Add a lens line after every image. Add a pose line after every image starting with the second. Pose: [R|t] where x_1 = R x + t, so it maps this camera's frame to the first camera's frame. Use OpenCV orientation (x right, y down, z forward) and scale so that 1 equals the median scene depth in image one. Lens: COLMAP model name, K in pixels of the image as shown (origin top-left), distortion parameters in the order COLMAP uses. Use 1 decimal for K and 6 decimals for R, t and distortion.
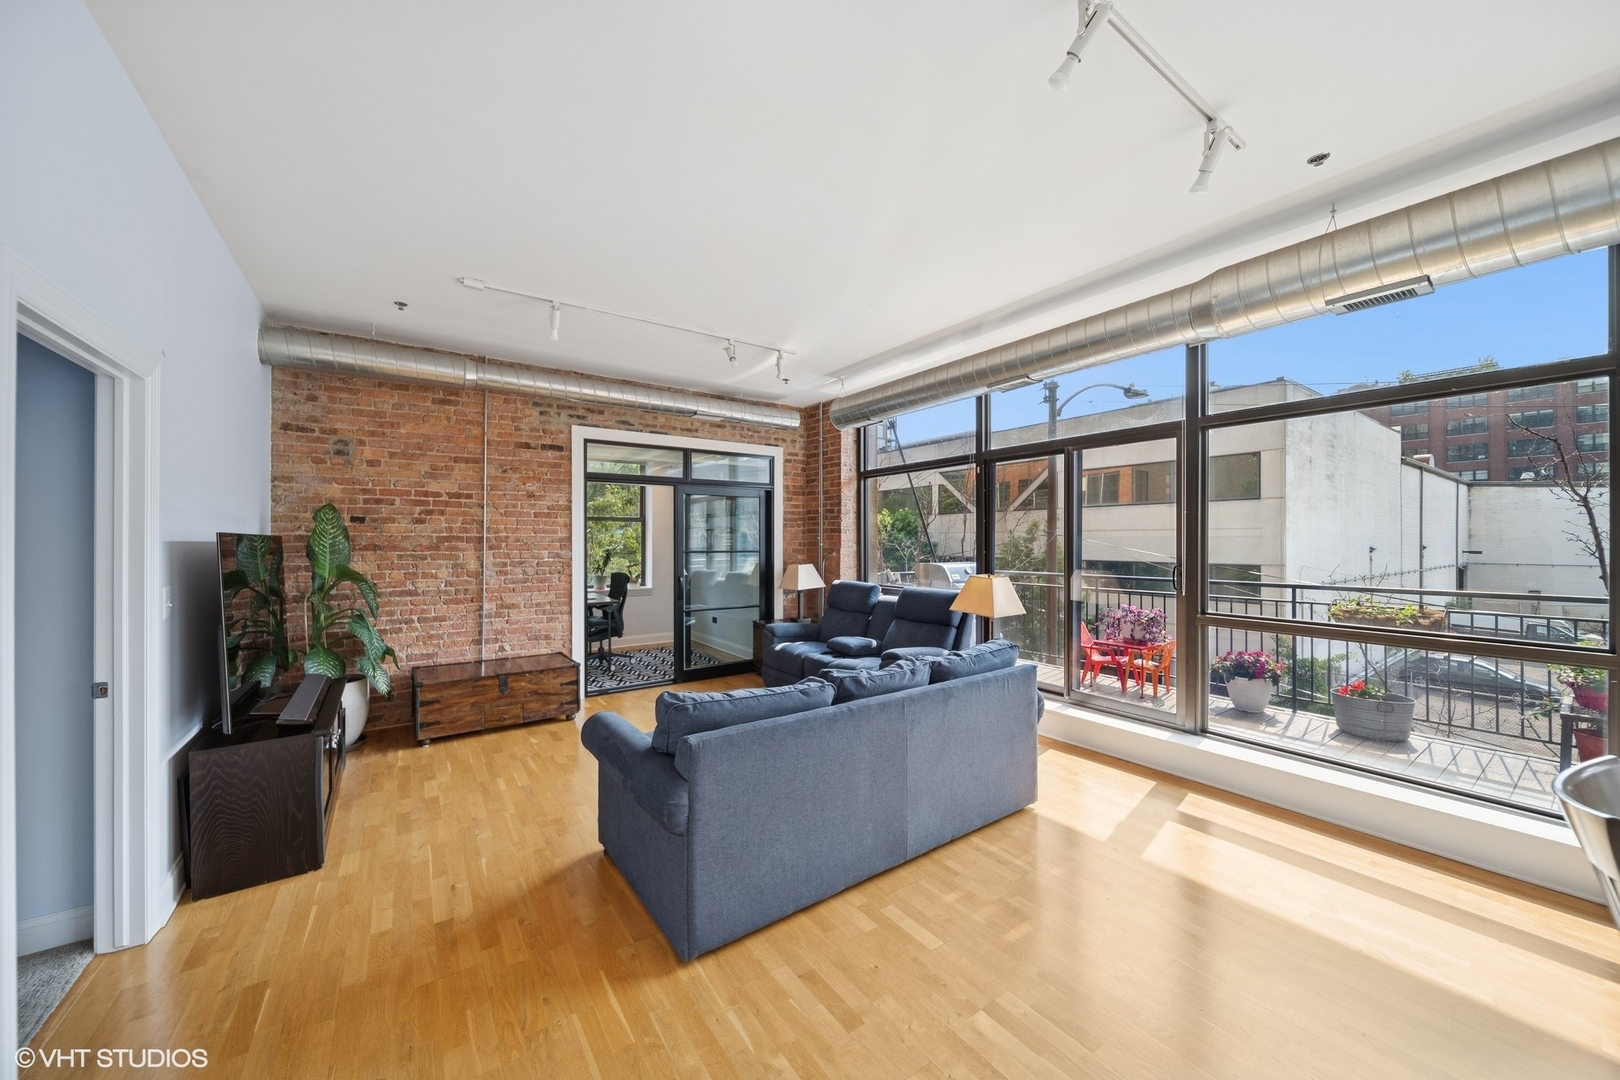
lens RADIAL K [[574.2, 0, 795.7], [0, 574.2, 535.5], [0, 0, 1]] dist [-0.000180, -0.001878]
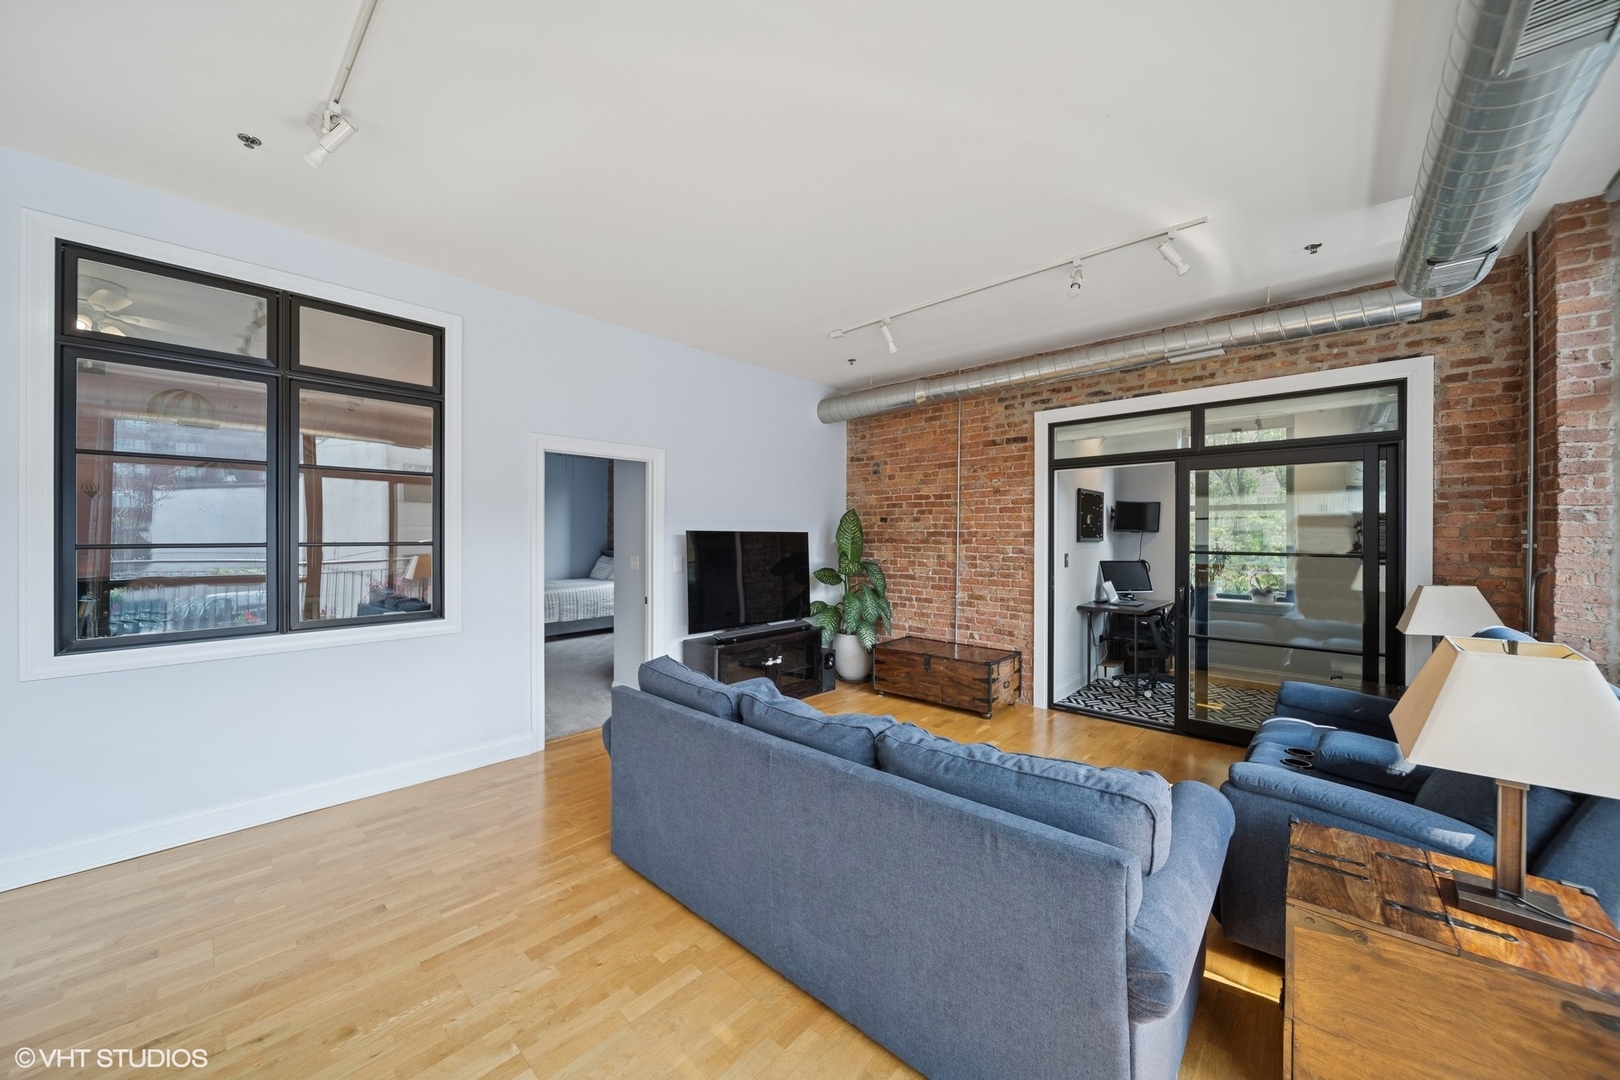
lens RADIAL K [[574.2, 0, 795.7], [0, 574.2, 535.5], [0, 0, 1]] dist [-0.000180, -0.001878]
pose [[0.217189, 0.002105, -0.976127, 0.454344], [0.004698, 0.999984, 0.003202, 0.003680], [0.976118, -0.005282, 0.217175, 0.431977]]
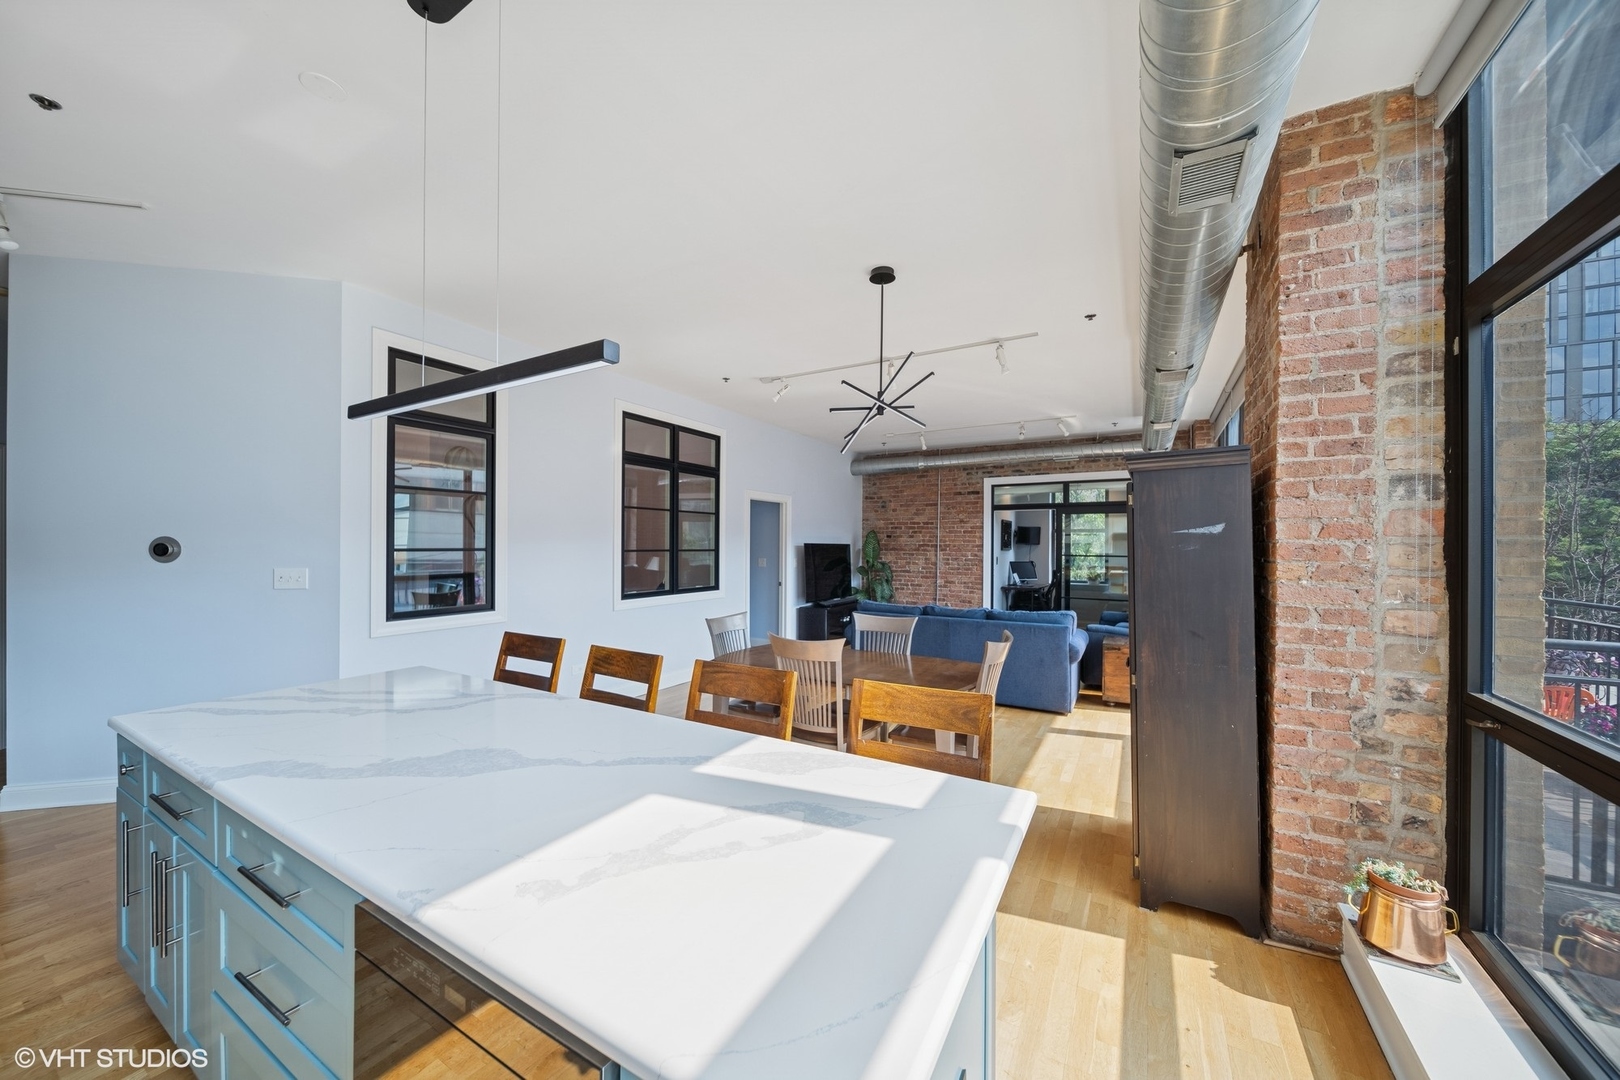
lens RADIAL K [[575.8, 0, 795.7], [0, 575.8, 544.7], [0, 0, 1]] dist [0.000231, 0.000025]
pose [[0.417482, 0.002991, -0.908680, 0.949042], [0.000052, 0.999995, 0.003316, -0.002651], [0.908685, -0.001432, 0.417480, -0.214692]]
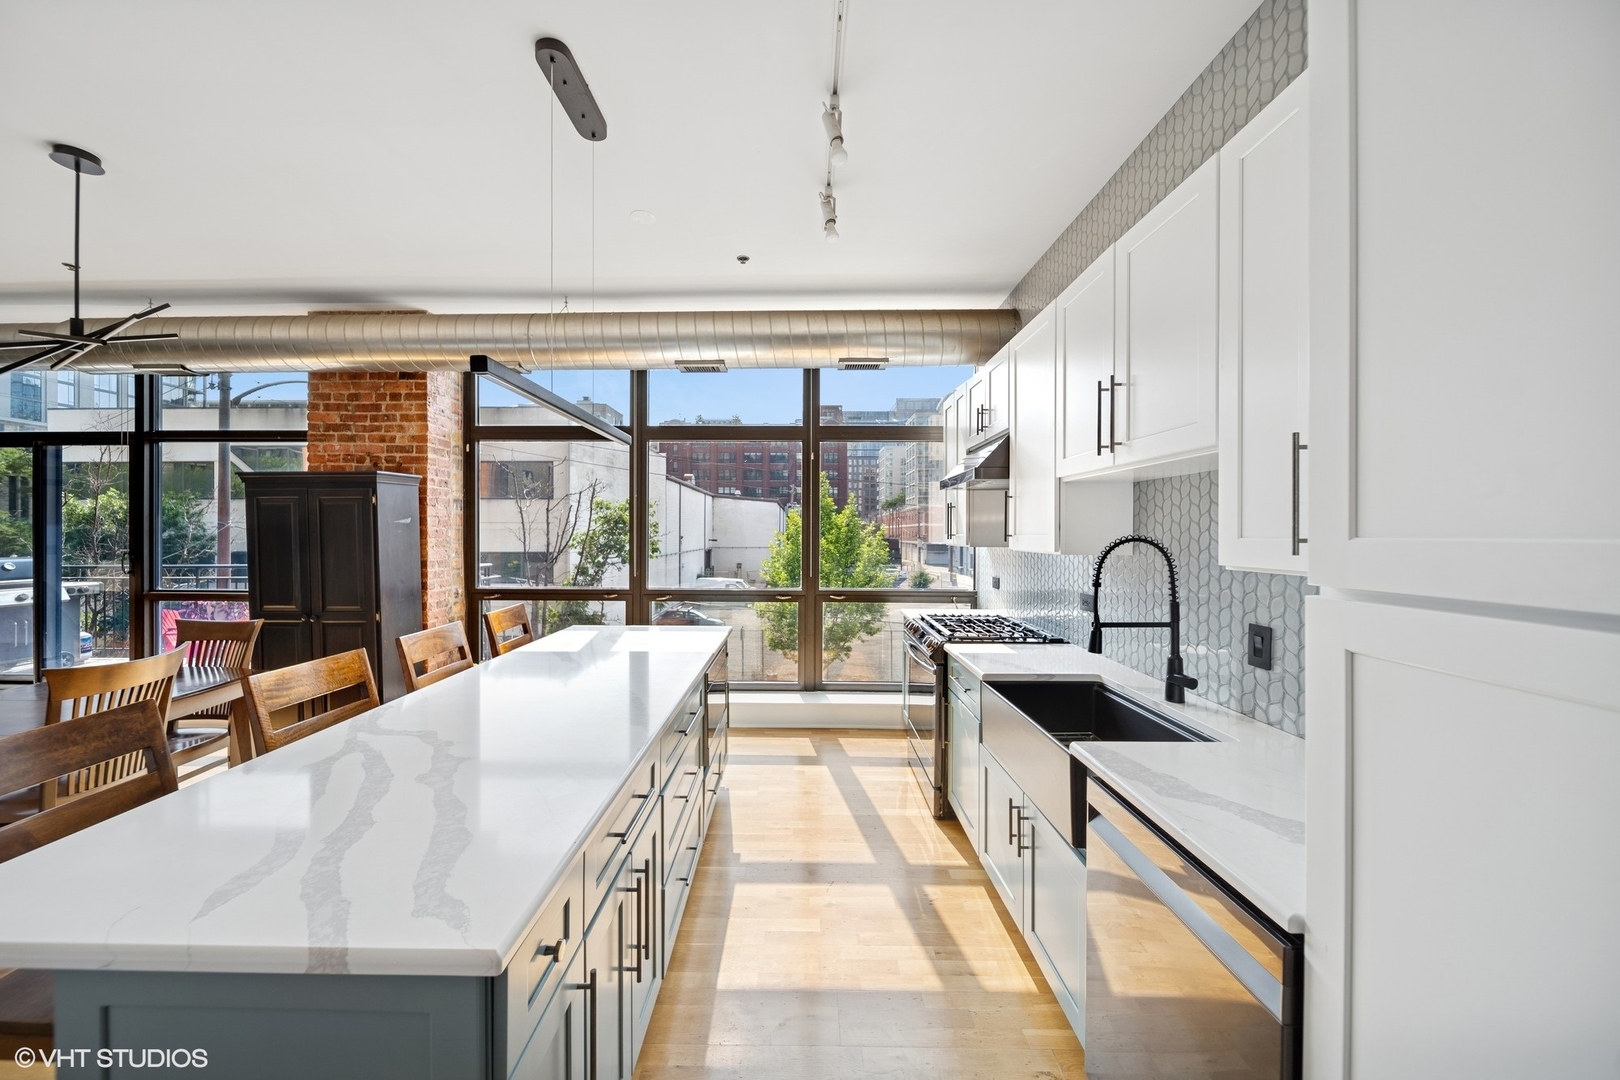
lens RADIAL K [[574.2, 0, 795.7], [0, 574.2, 535.5], [0, 0, 1]] dist [-0.000180, -0.001878]
pose [[0.577630, -0.003893, 0.816290, 0.363914], [-0.007331, 0.999924, 0.009956, -0.004246], [-0.816266, -0.011735, 0.577557, -0.606093]]
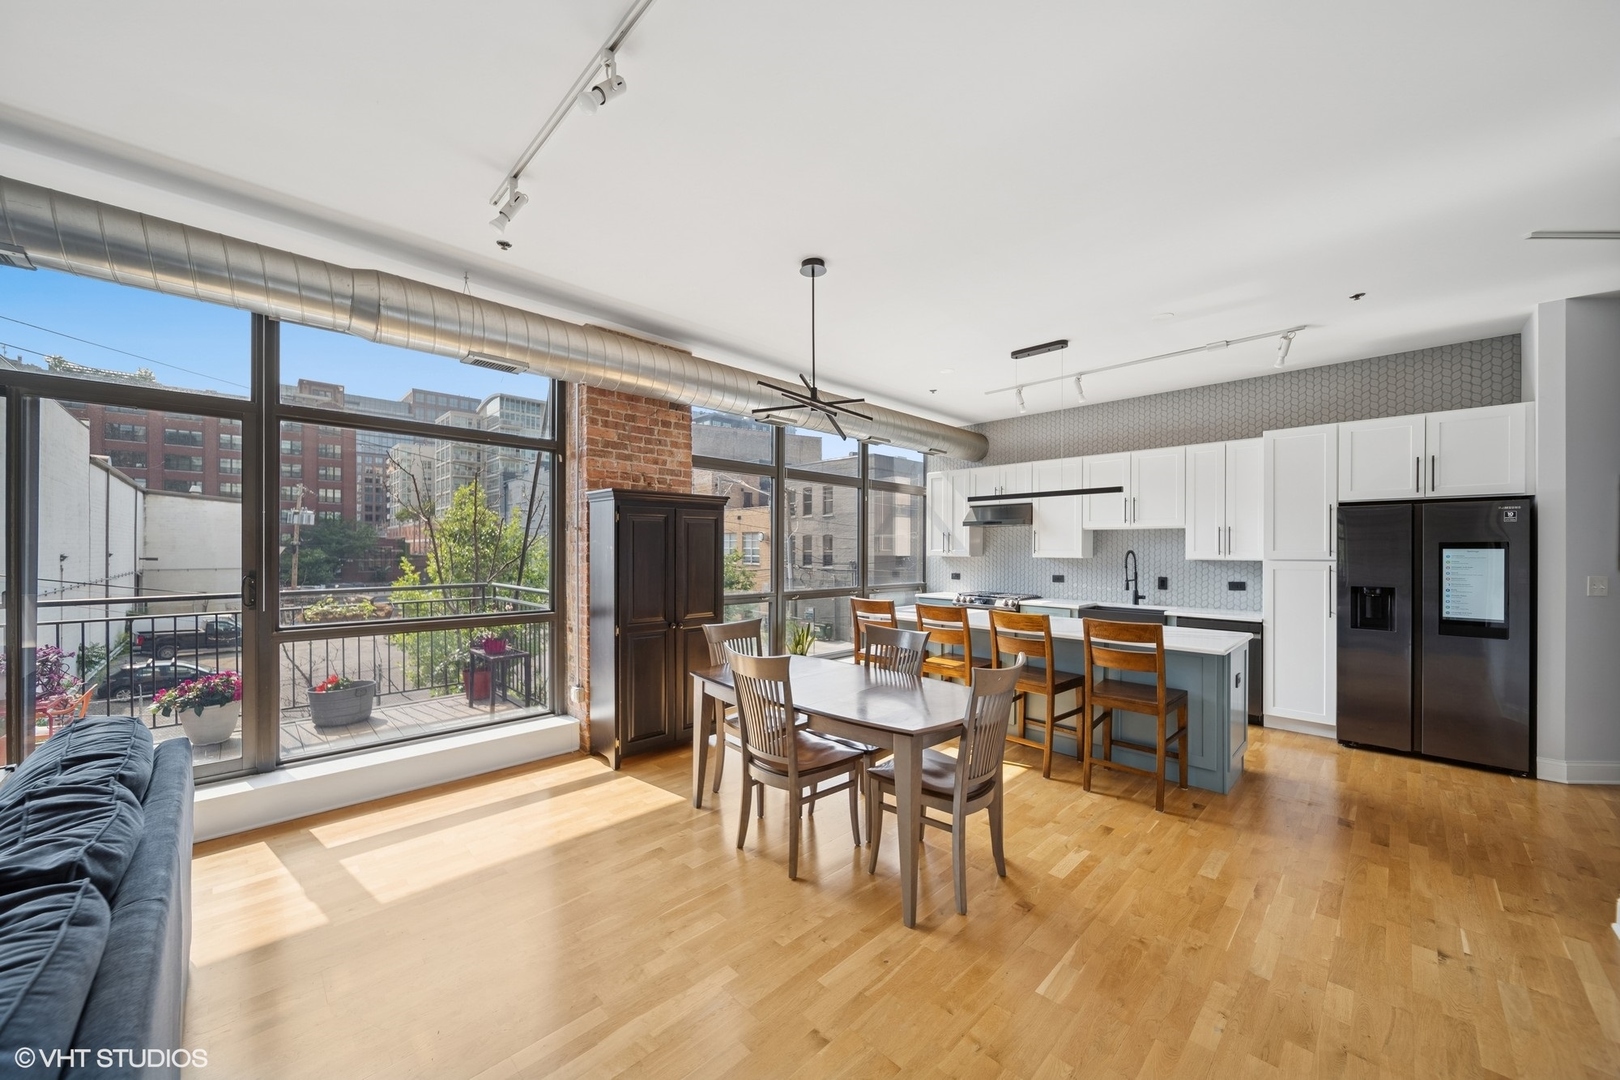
lens RADIAL K [[580.7, 0, 800.5], [0, 580.7, 550.2], [0, 0, 1]] dist [0.000211, -0.001902]
pose [[-0.169957, -0.002244, 0.985449, -0.209300], [-0.010794, 0.999942, 0.000415, 0.003831], [-0.985392, -0.010566, -0.169971, 0.257990]]
